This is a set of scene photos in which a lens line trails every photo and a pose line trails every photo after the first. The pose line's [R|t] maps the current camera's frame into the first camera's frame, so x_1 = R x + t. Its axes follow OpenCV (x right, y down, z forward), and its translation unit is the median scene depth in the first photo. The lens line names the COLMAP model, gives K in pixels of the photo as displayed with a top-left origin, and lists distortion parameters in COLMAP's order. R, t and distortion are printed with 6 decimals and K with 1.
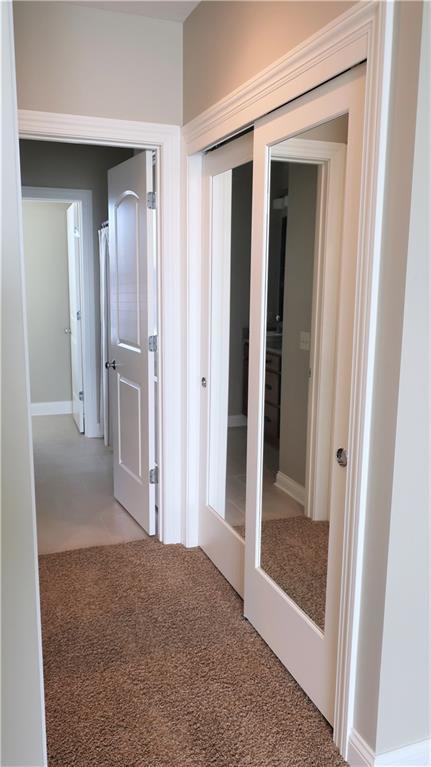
lens RADIAL K [[598.0, 0, 214.3], [0, 598.0, 388.1], [0, 0, 1]] dist [-0.038636, 0.013705]
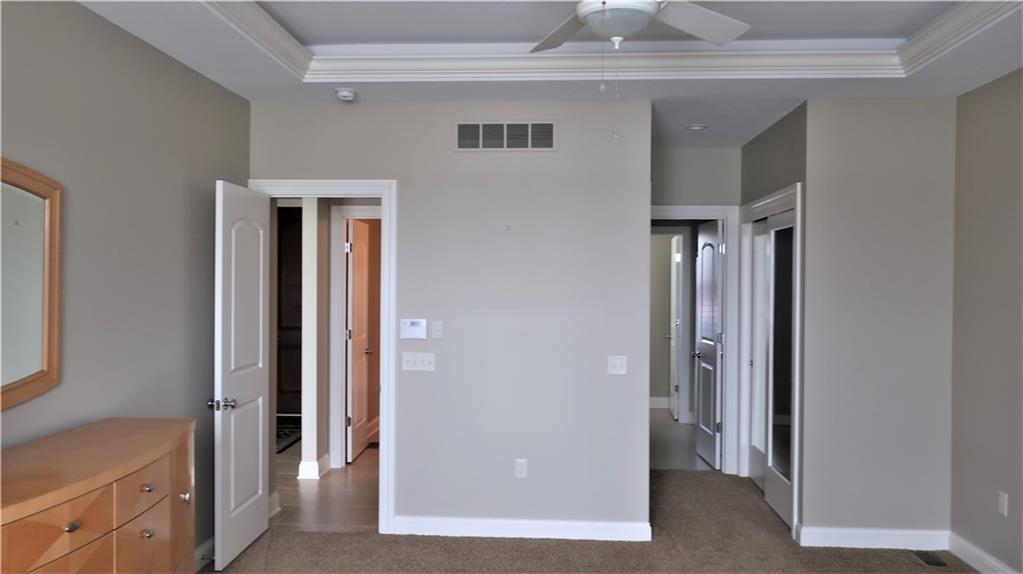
lens RADIAL K [[797.6, 0, 509.8], [0, 797.6, 286.4], [0, 0, 1]] dist [-0.038636, 0.013705]
pose [[0.904466, 0.000859, -0.426544, 0.286195], [-0.076821, 0.983974, -0.160914, 0.169513], [0.419570, 0.178309, 0.890037, -1.108180]]
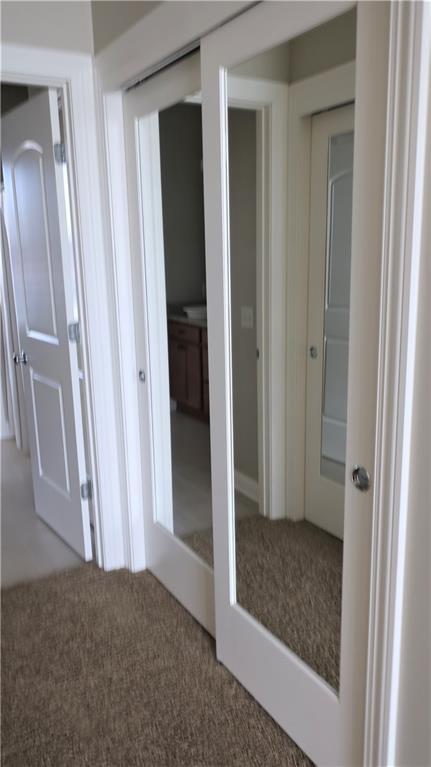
lens RADIAL K [[598.0, 0, 216.1], [0, 598.0, 379.6], [0, 0, 1]] dist [-0.038636, 0.013705]
pose [[0.985245, -0.072093, 0.155227, -0.042583], [0.066561, 0.996958, 0.040550, -0.030160], [-0.157678, -0.029619, 0.987046, 0.164432]]
